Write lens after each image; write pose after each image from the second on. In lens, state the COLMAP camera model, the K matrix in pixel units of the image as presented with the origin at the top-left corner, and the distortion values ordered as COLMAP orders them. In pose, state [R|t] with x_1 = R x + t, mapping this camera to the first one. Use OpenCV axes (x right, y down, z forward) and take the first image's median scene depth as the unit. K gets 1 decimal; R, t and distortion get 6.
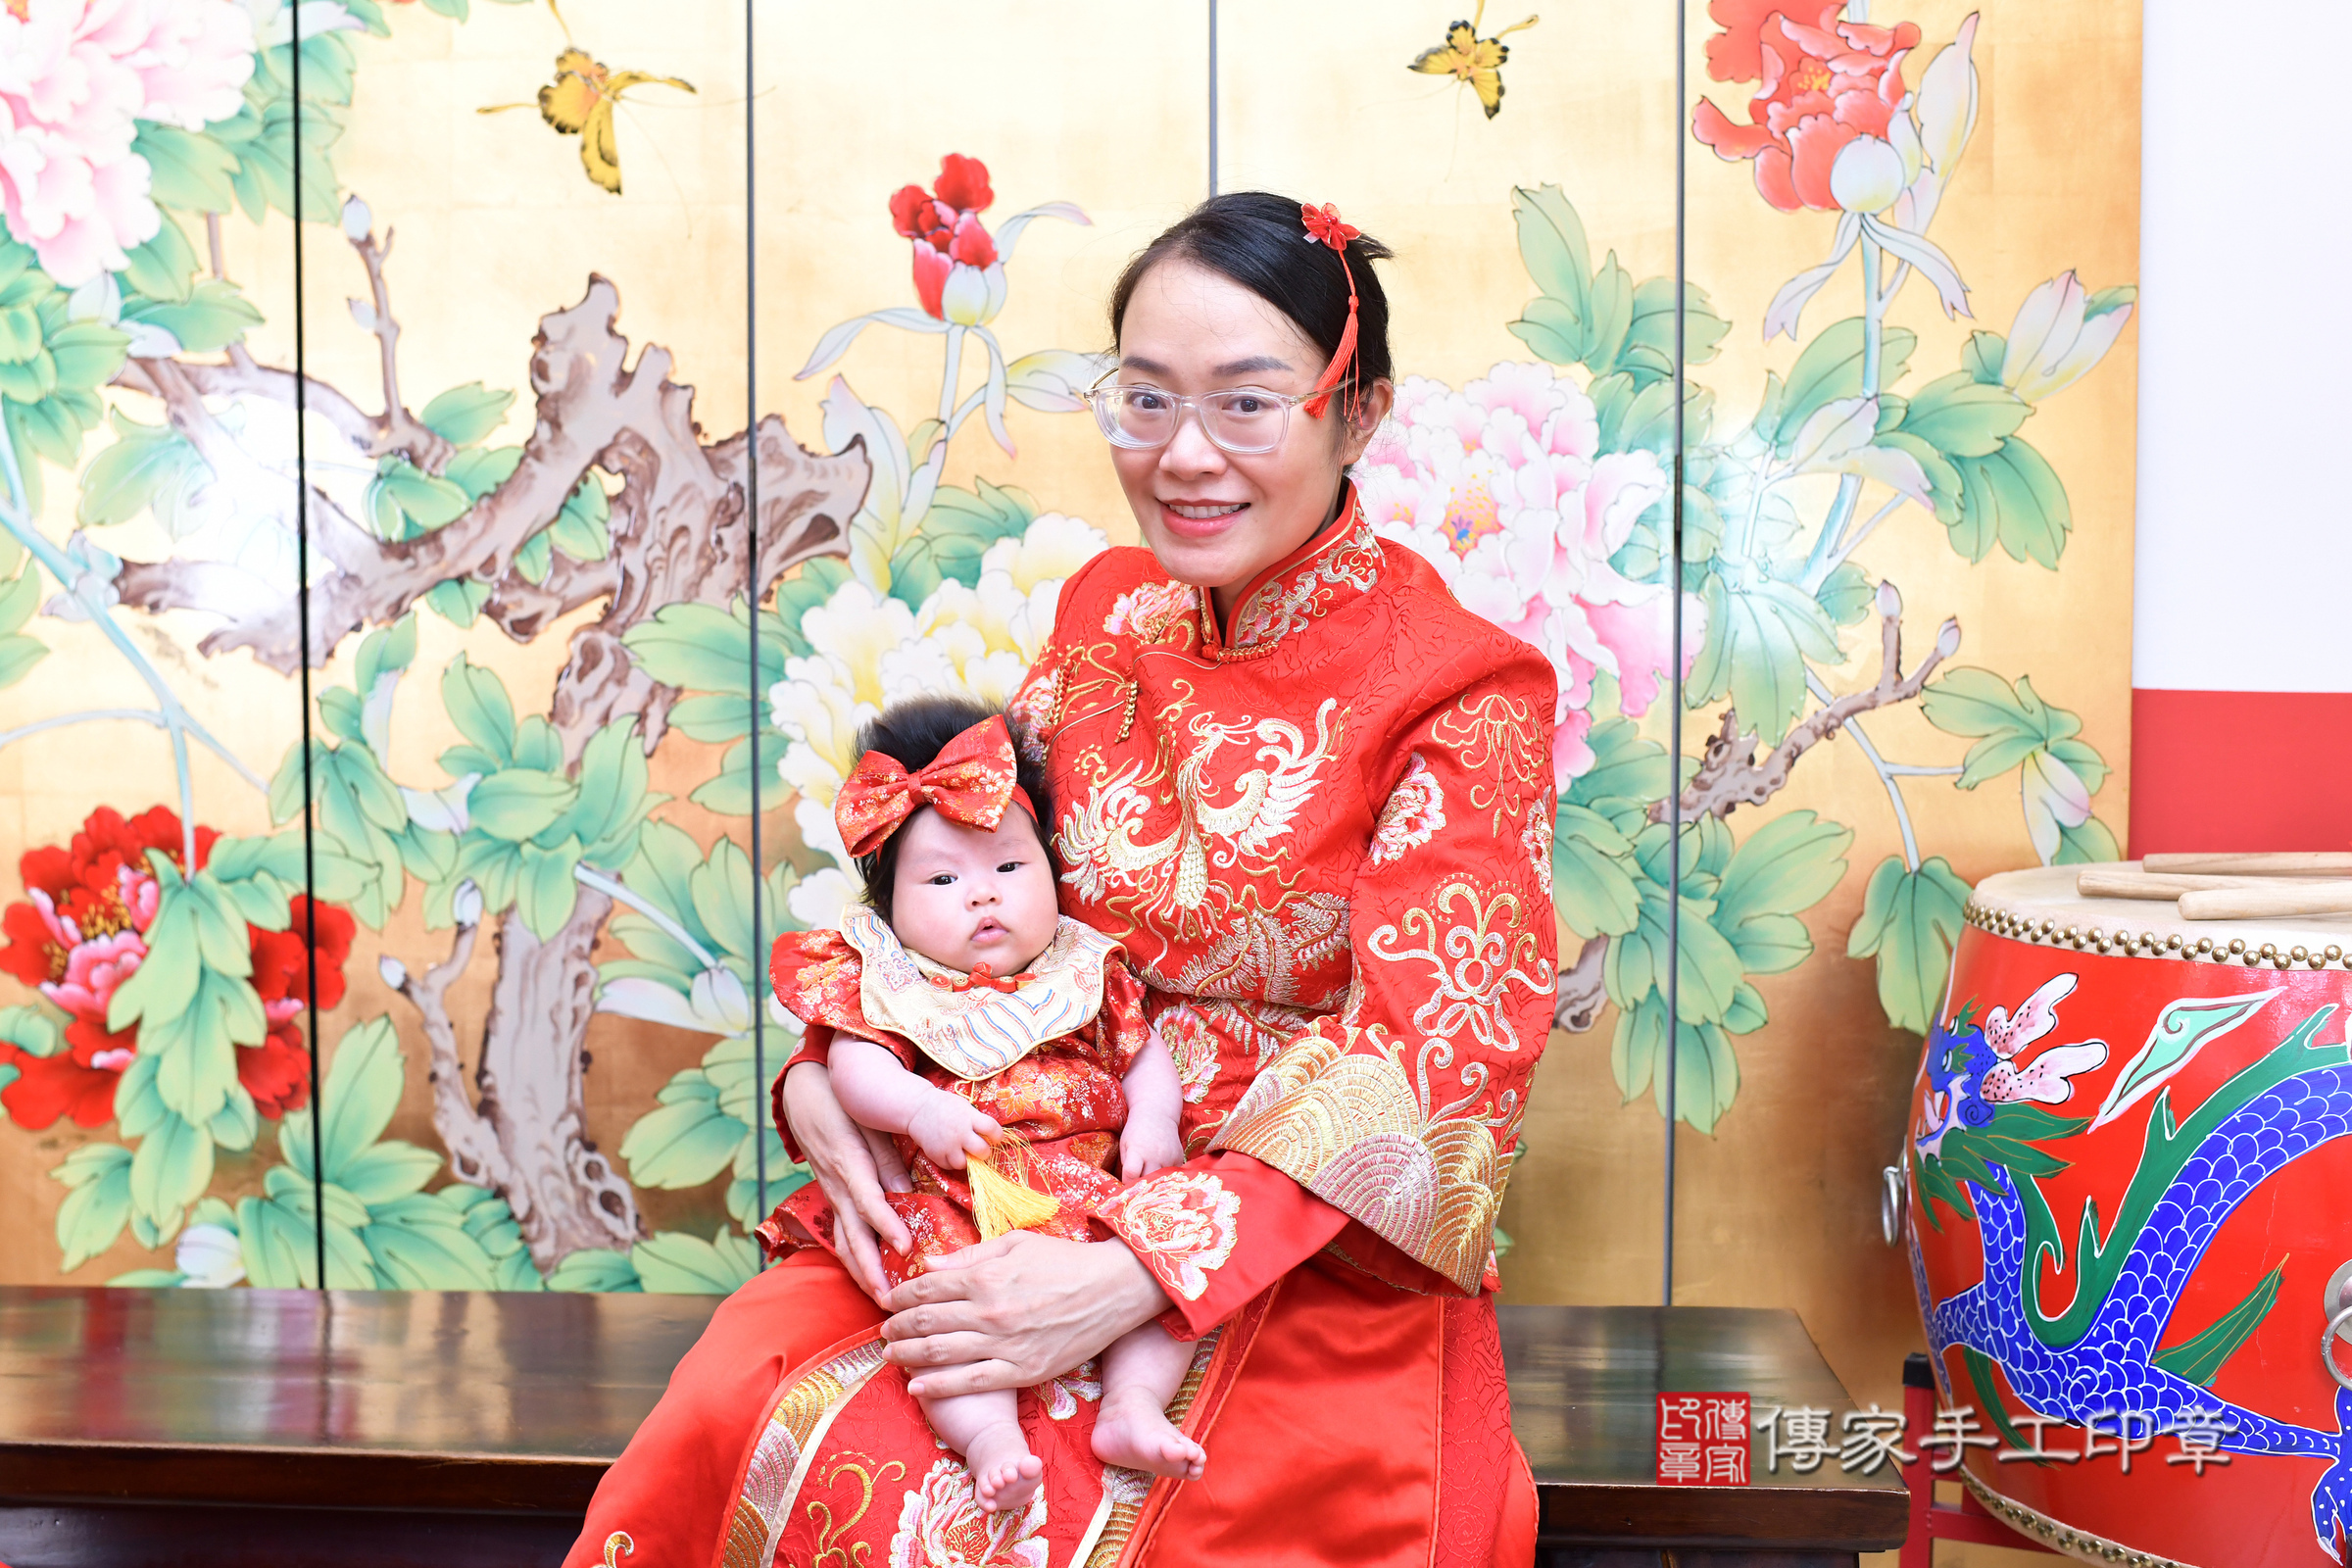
lens RADIAL K [[2624.2, 0, 1164.3], [0, 2624.2, 771.4], [0, 0, 1]] dist [-0.113489, 0.133581]
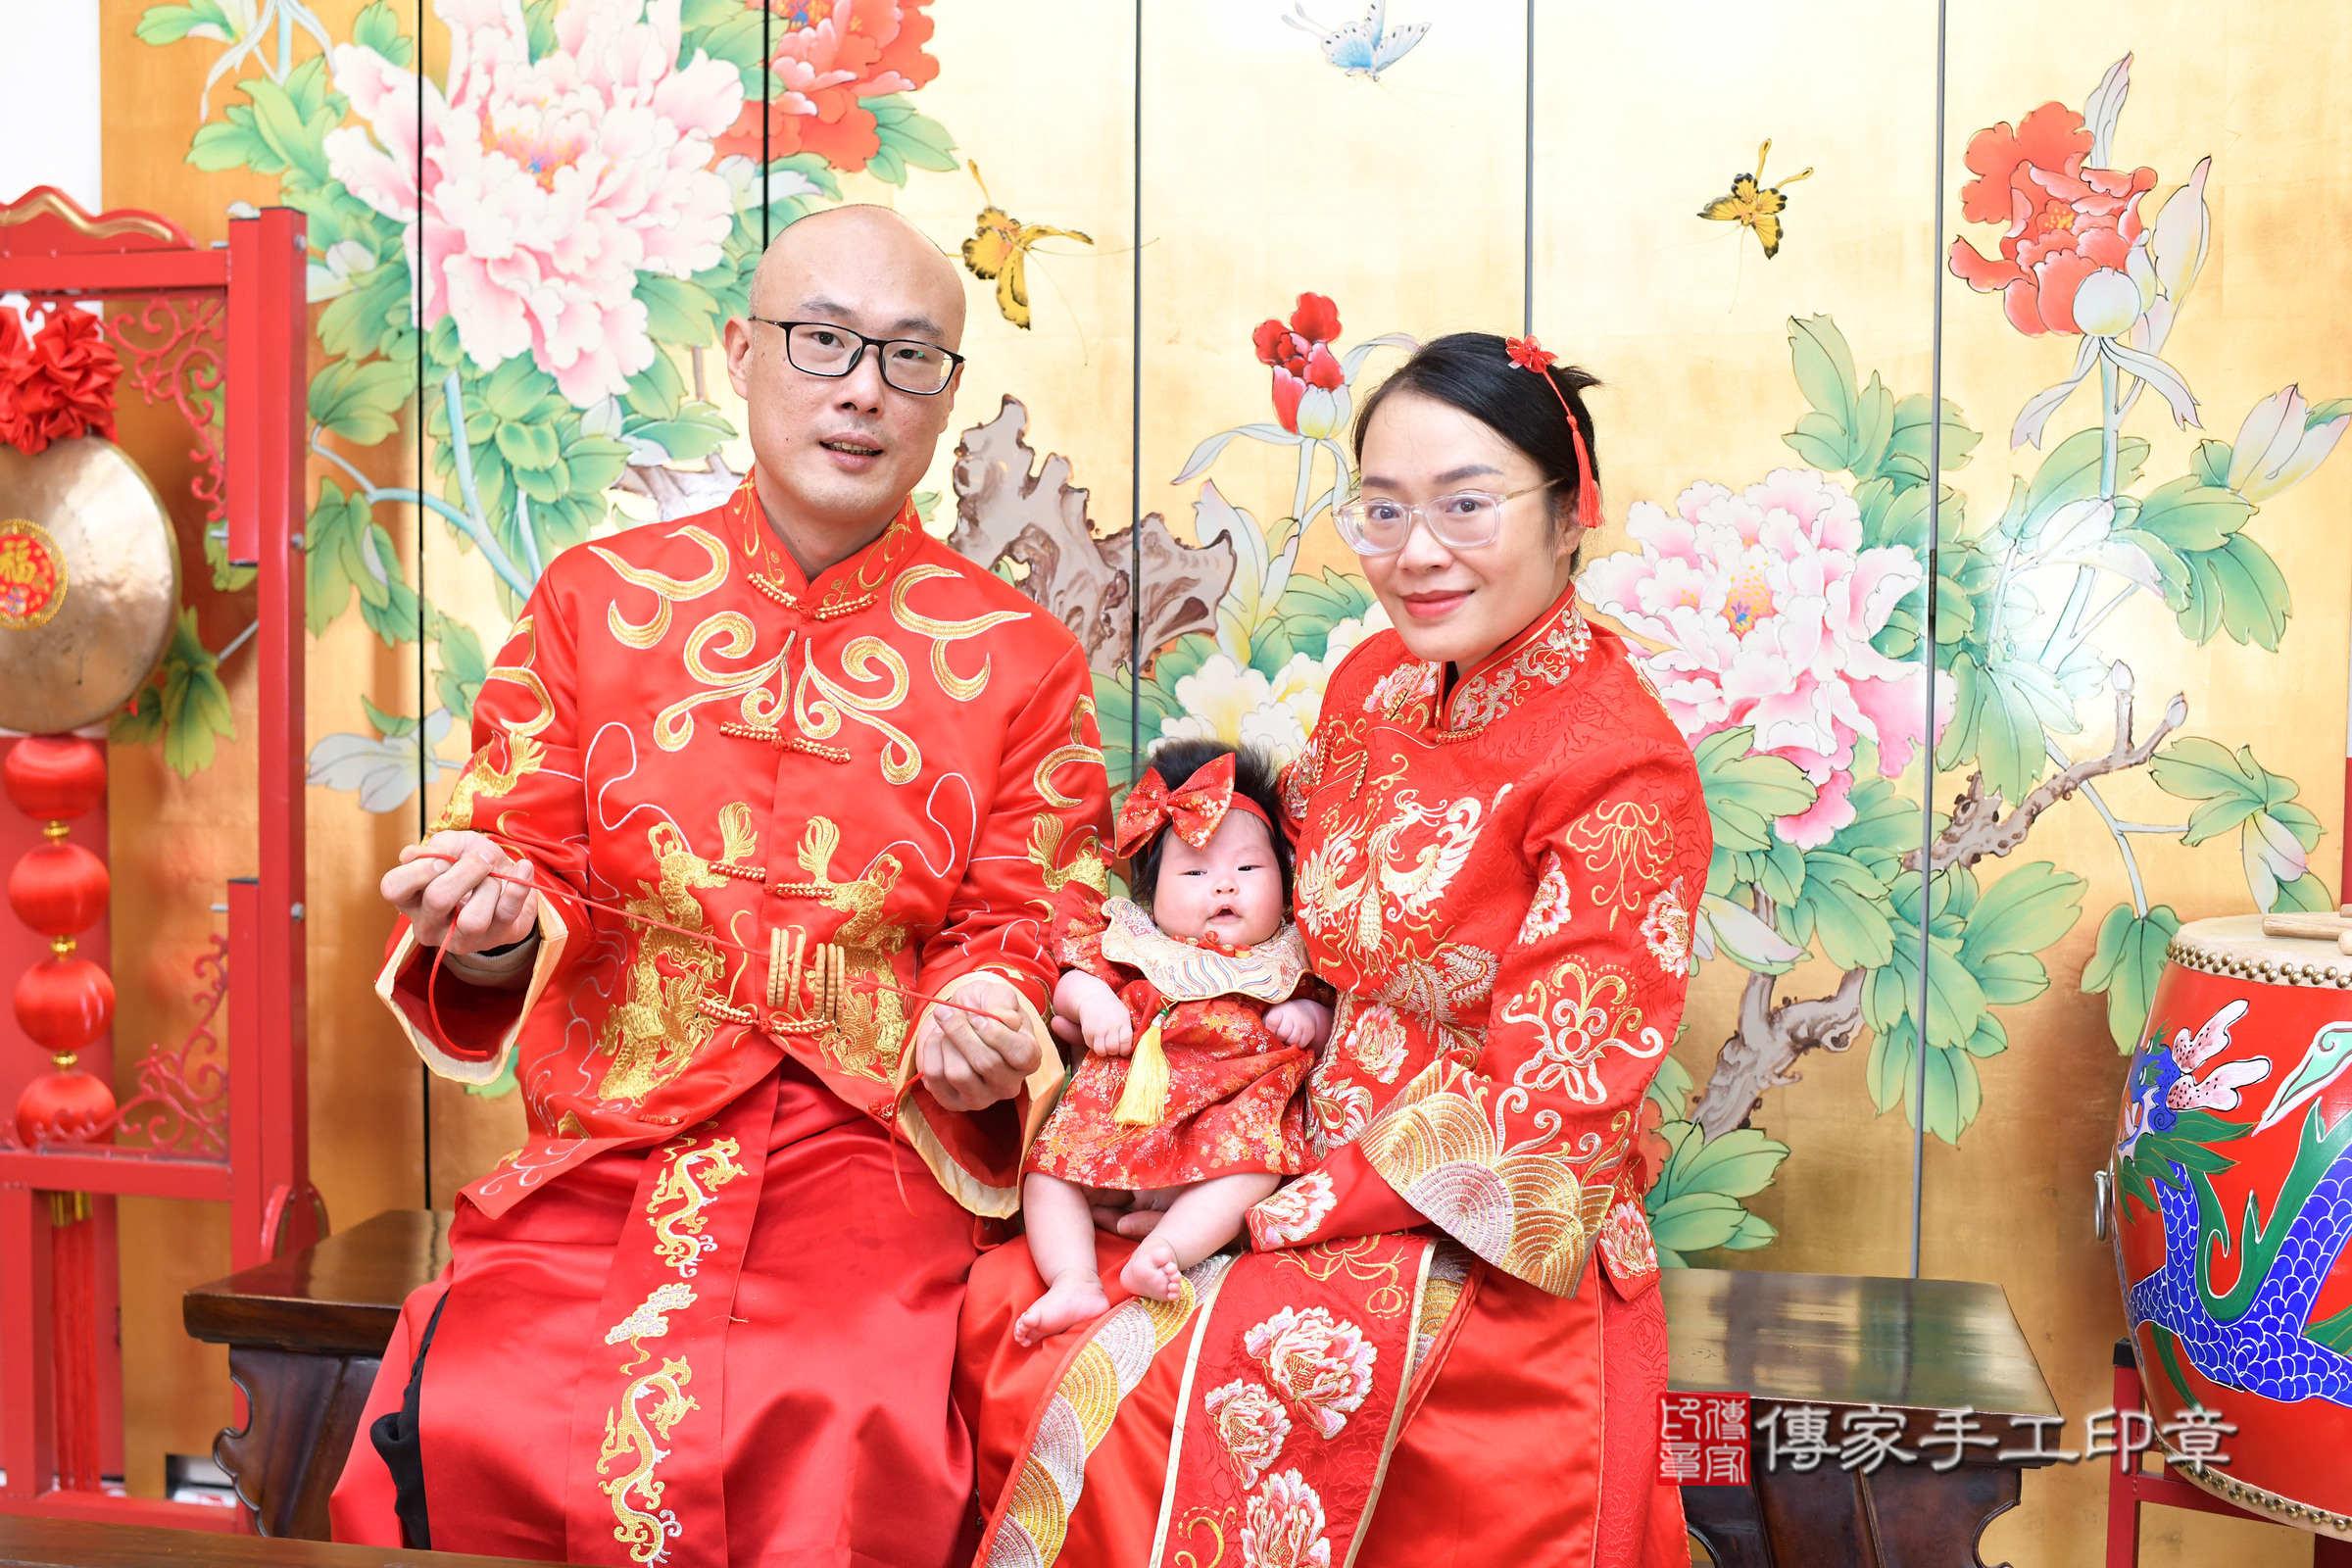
lens RADIAL K [[2609.1, 0, 1164.1], [0, 2609.1, 838.6], [0, 0, 1]] dist [-0.108929, 0.126283]
pose [[0.988416, 0.016618, -0.150855, 0.036341], [-0.016870, 0.999858, -0.000387, 0.011775], [0.150827, 0.002927, 0.988556, -0.171685]]
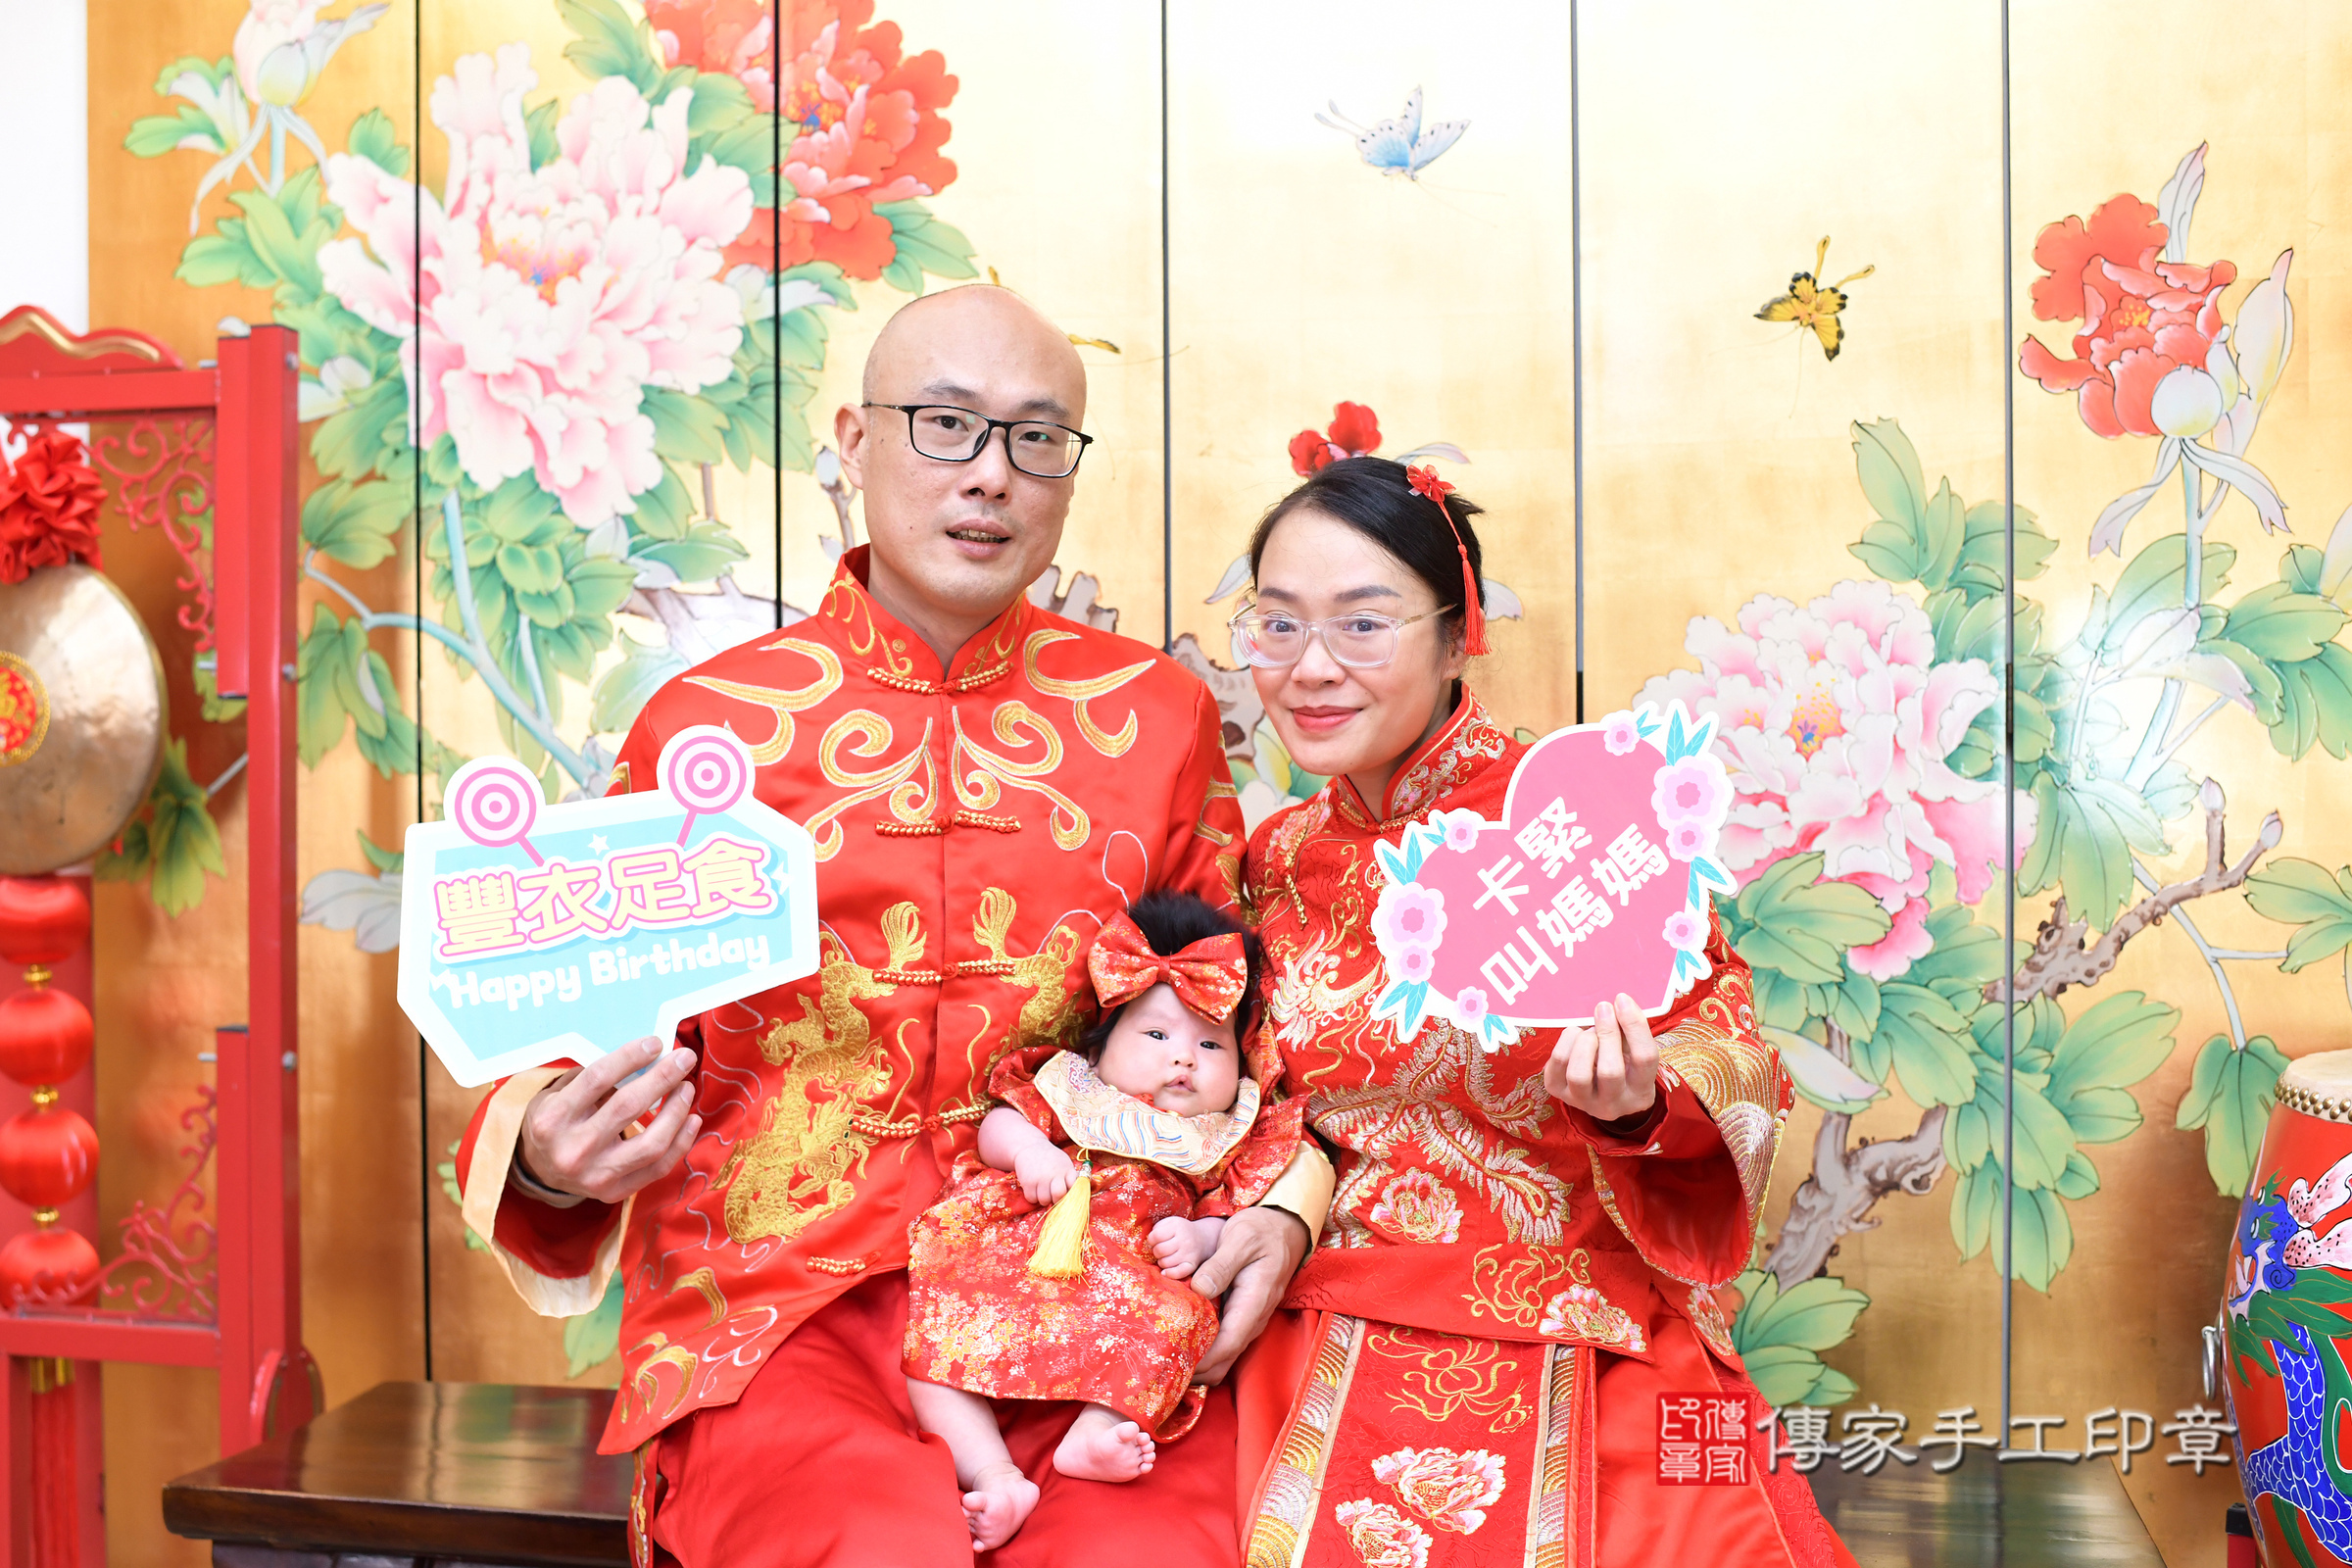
lens RADIAL K [[2625.3, 0, 1162.0], [0, 2625.3, 801.2], [0, 0, 1]] dist [-0.107345, 0.117696]
pose [[0.987494, -0.001560, -0.157649, 0.018839], [-0.005493, 0.999004, -0.044293, -0.013905], [0.157561, 0.044605, 0.986501, -0.120748]]
